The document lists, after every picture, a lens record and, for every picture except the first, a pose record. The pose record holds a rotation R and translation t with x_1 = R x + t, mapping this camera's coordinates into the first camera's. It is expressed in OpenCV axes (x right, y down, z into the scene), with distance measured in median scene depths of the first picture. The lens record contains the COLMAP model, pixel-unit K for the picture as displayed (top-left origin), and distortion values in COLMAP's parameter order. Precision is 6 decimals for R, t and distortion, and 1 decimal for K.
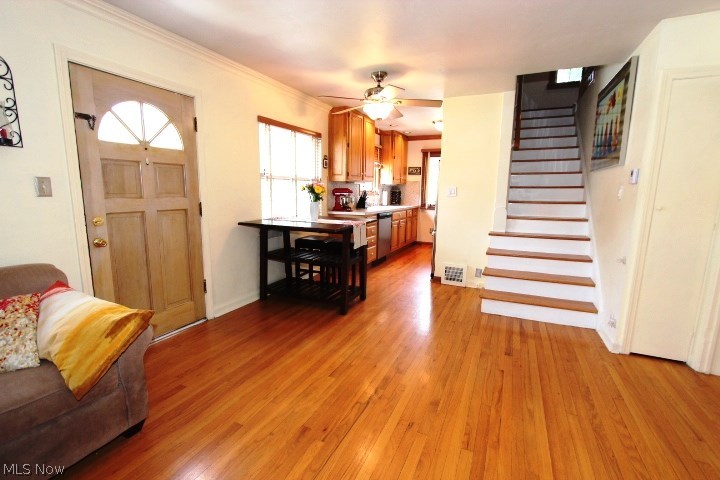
lens RADIAL K [[331.9, 0, 359.0], [0, 331.9, 245.7], [0, 0, 1]] dist [-0.018872, 0.000322]
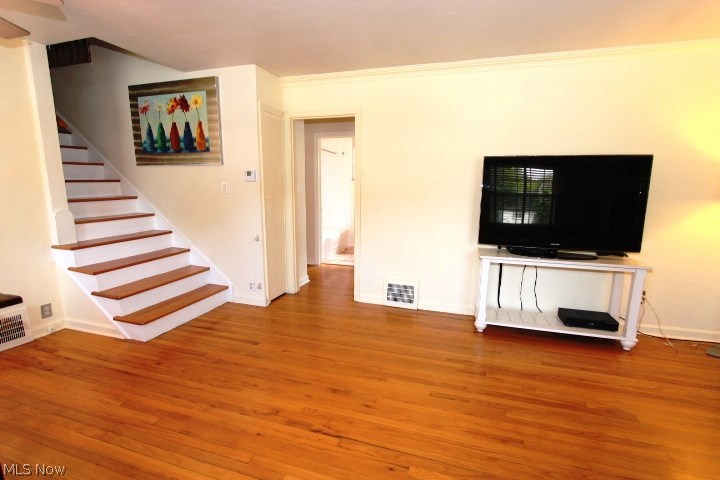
lens RADIAL K [[331.9, 0, 358.5], [0, 331.9, 243.6], [0, 0, 1]] dist [-0.018872, 0.000322]
pose [[-0.131452, -0.183069, 0.974272, -0.320165], [0.153235, 0.967236, 0.202422, -0.081508], [-0.979408, 0.175901, -0.099092, 0.410138]]
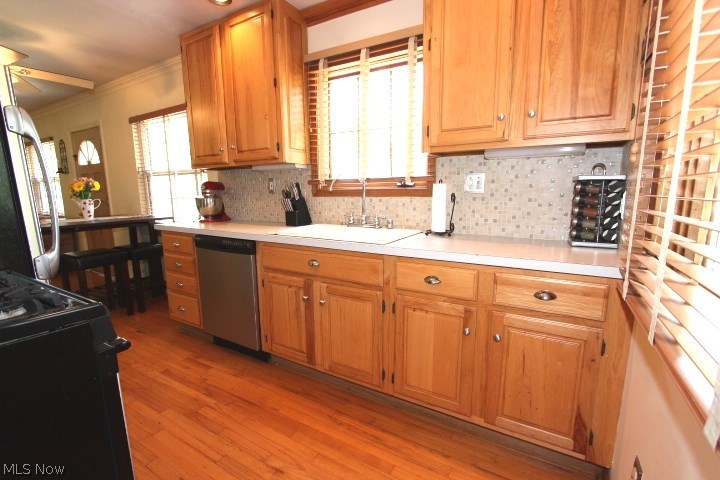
lens RADIAL K [[331.9, 0, 361.0], [0, 331.9, 246.3], [0, 0, 1]] dist [-0.018872, 0.000322]
pose [[-0.103468, 0.157083, -0.982150, 0.562297], [-0.159076, 0.972126, 0.172238, -0.228513], [0.981830, 0.174058, -0.075595, 1.477295]]
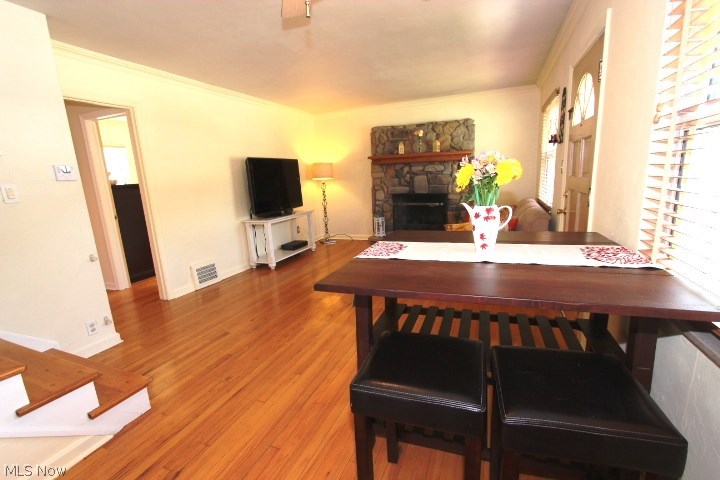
lens RADIAL K [[331.9, 0, 364.7], [0, 331.9, 244.5], [0, 0, 1]] dist [-0.018872, 0.000322]
pose [[-0.997769, 0.045739, -0.048629, 0.020072], [0.024722, 0.929783, 0.367277, -0.188120], [0.062013, 0.365256, -0.928839, 1.092503]]
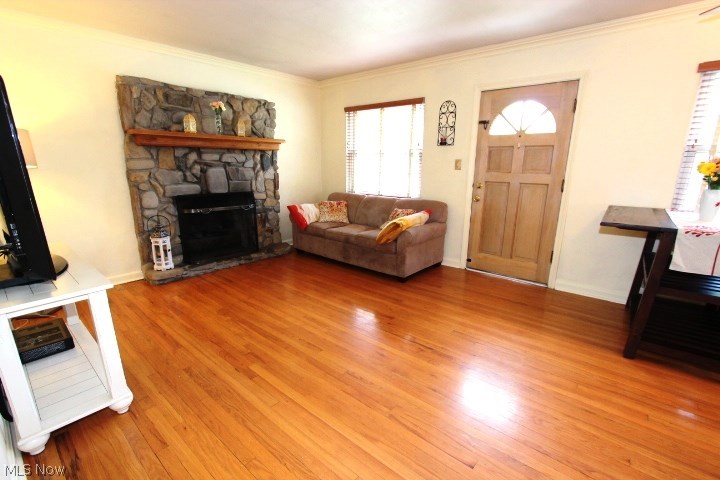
lens RADIAL K [[331.9, 0, 361.4], [0, 331.9, 244.8], [0, 0, 1]] dist [-0.018872, 0.000322]
pose [[-0.271682, 0.216062, -0.937820, 0.496218], [-0.170669, 0.948210, 0.267898, -0.068338], [0.947133, 0.232840, -0.220737, 0.435107]]
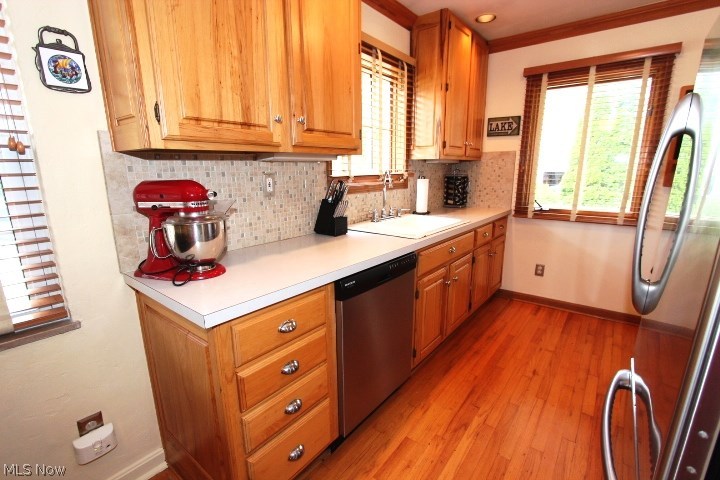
lens RADIAL K [[331.9, 0, 363.2], [0, 331.9, 243.7], [0, 0, 1]] dist [-0.018872, 0.000322]
pose [[0.974830, 0.035398, -0.220123, 0.152063], [-0.022527, 0.997901, 0.060710, -0.163858], [0.221810, -0.054223, 0.973581, 0.899949]]
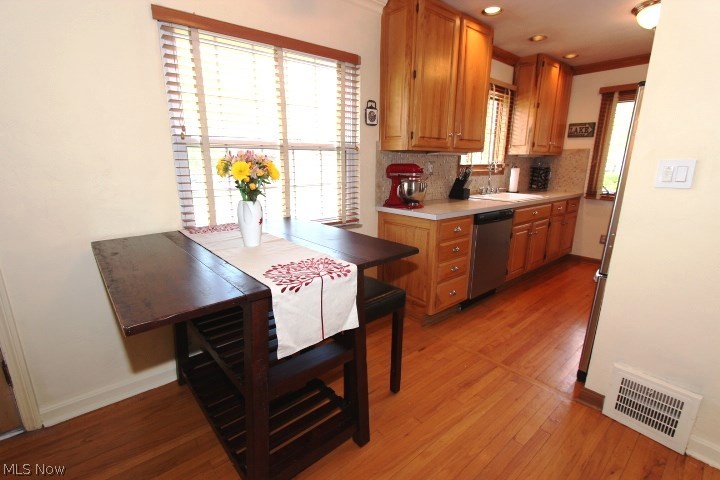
lens RADIAL K [[331.9, 0, 359.6], [0, 331.9, 245.8], [0, 0, 1]] dist [-0.018872, 0.000322]
pose [[0.904368, 0.098914, -0.415133, 0.130620], [-0.065161, 0.993367, 0.094738, -0.100091], [0.421750, -0.058627, 0.904815, 0.546422]]
